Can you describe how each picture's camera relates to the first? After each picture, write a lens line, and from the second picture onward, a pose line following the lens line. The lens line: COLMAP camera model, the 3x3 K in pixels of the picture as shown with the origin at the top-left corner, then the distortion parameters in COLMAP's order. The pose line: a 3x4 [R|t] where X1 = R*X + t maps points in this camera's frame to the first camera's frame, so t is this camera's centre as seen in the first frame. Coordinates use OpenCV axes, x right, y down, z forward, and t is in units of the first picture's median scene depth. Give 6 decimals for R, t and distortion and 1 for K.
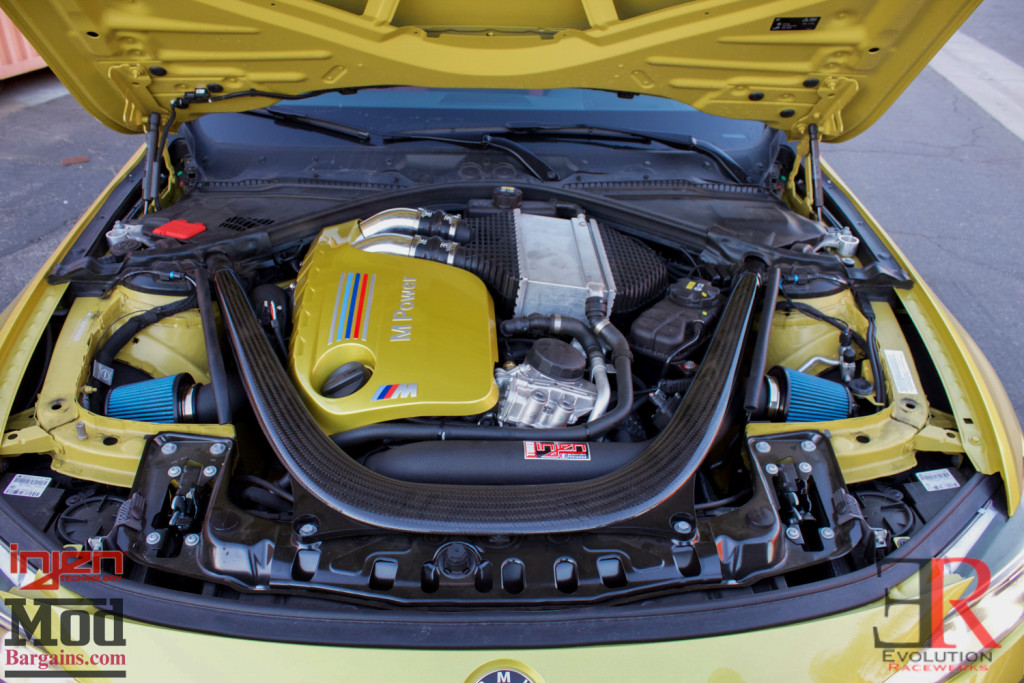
lens RADIAL K [[851.1, 0, 517.4], [0, 851.1, 346.1], [0, 0, 1]] dist [-0.161261, 0.148901]
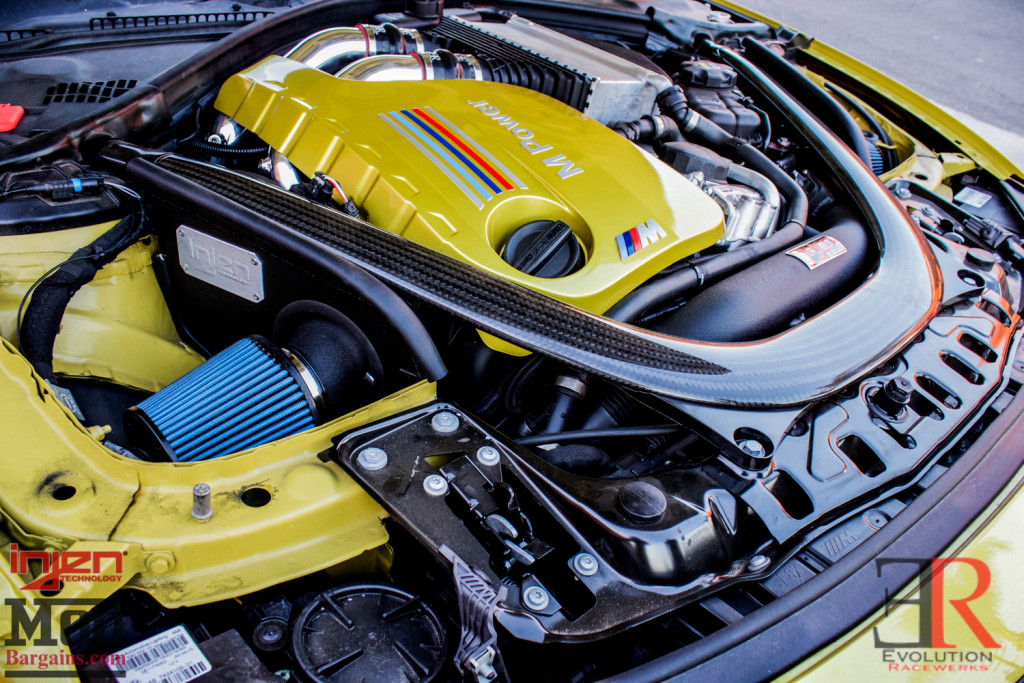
lens RADIAL K [[851.1, 0, 517.4], [0, 851.1, 346.1], [0, 0, 1]] dist [-0.161261, 0.148901]
pose [[0.754533, -0.332835, 0.565597, -0.511812], [0.270759, 0.942959, 0.193695, -0.016731], [-0.597804, 0.006991, 0.801612, 0.424722]]
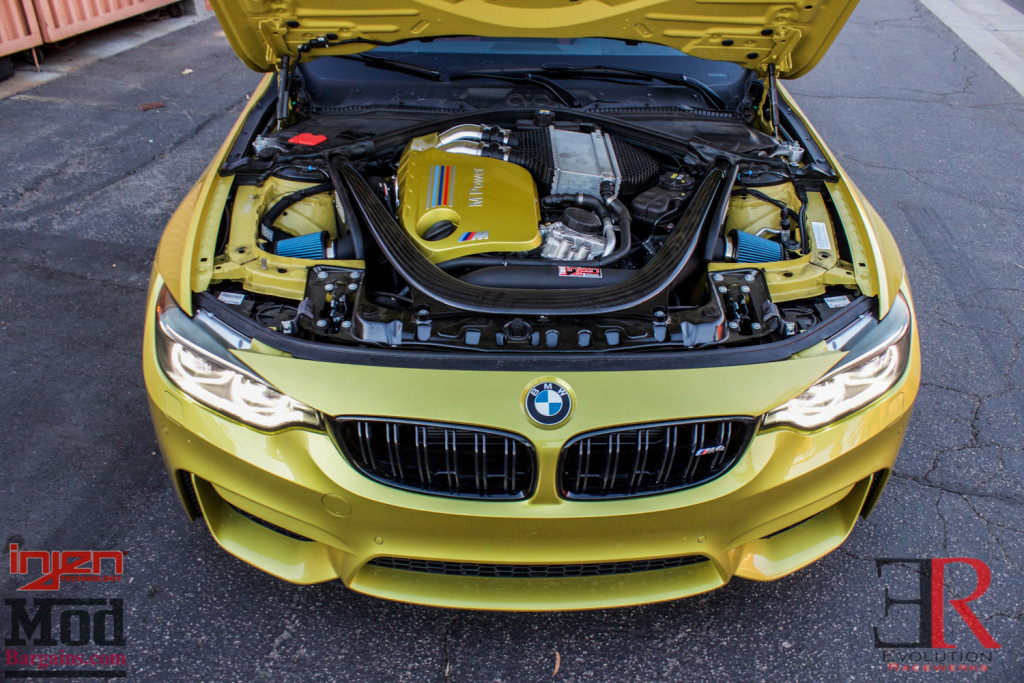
lens RADIAL K [[851.1, 0, 517.4], [0, 851.1, 346.1], [0, 0, 1]] dist [-0.161261, 0.148901]
pose [[0.999648, 0.005291, -0.026009, -0.020696], [-0.003953, 0.998679, 0.051225, 0.140826], [0.026246, -0.051104, 0.998348, -0.431087]]
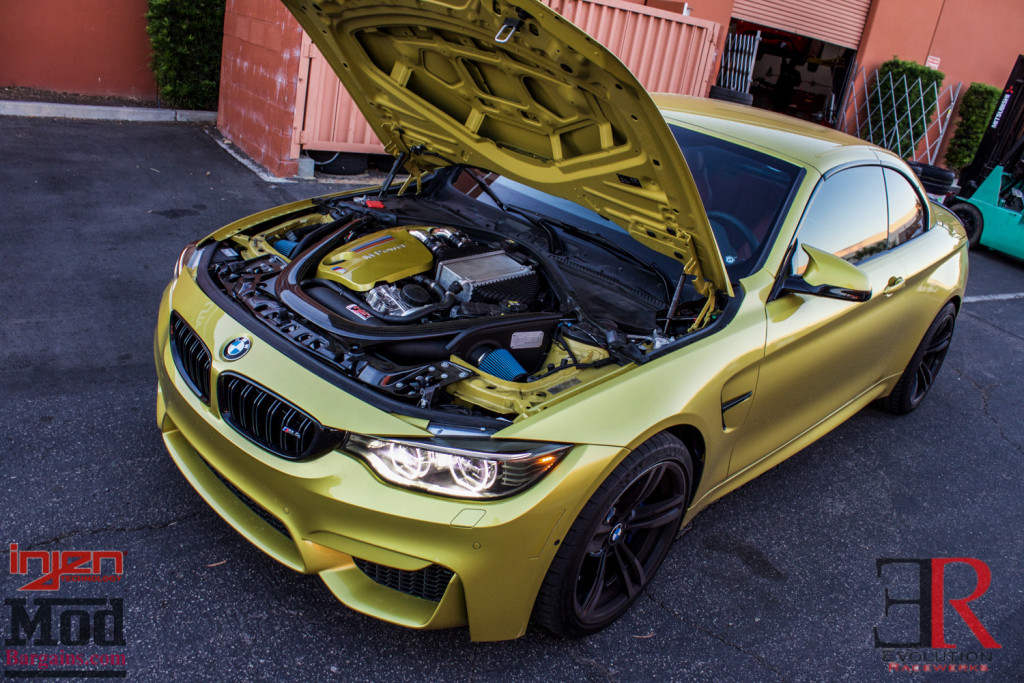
lens RADIAL K [[851.1, 0, 517.4], [0, 851.1, 346.1], [0, 0, 1]] dist [-0.161261, 0.148901]
pose [[0.696544, 0.371368, -0.613932, 1.294198], [-0.490376, 0.871012, -0.029487, 0.052735], [0.523791, 0.321596, 0.788808, -0.334730]]
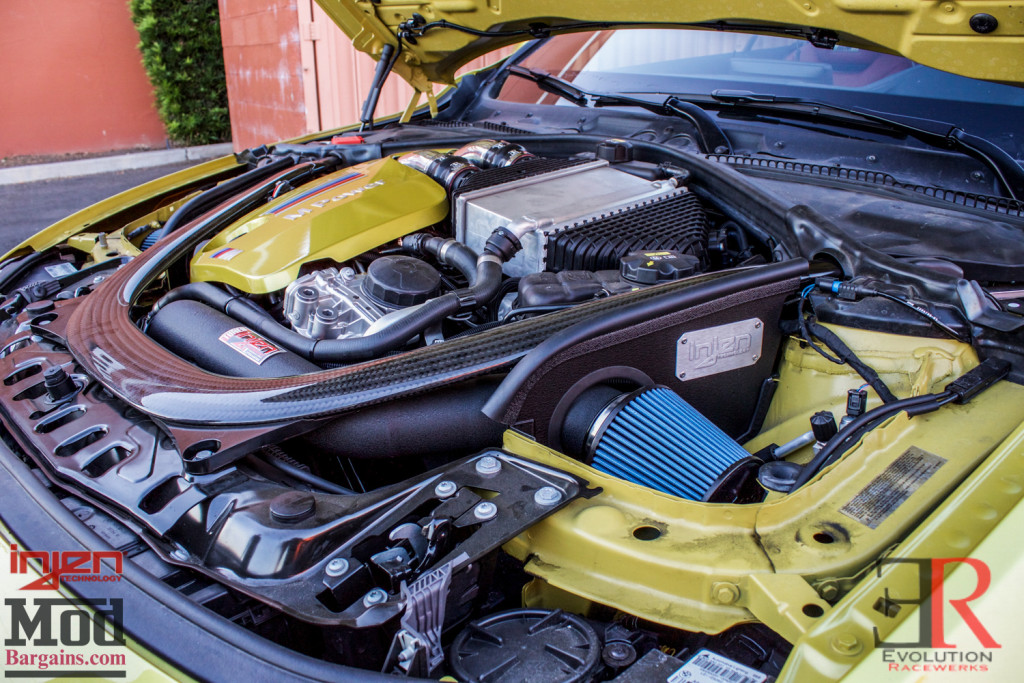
lens RADIAL K [[851.1, 0, 517.4], [0, 851.1, 346.1], [0, 0, 1]] dist [-0.161261, 0.148901]
pose [[0.665055, 0.249488, -0.703887, 0.593498], [-0.351551, 0.936169, -0.000338, 0.030092], [0.658873, 0.247677, 0.710311, 0.485526]]
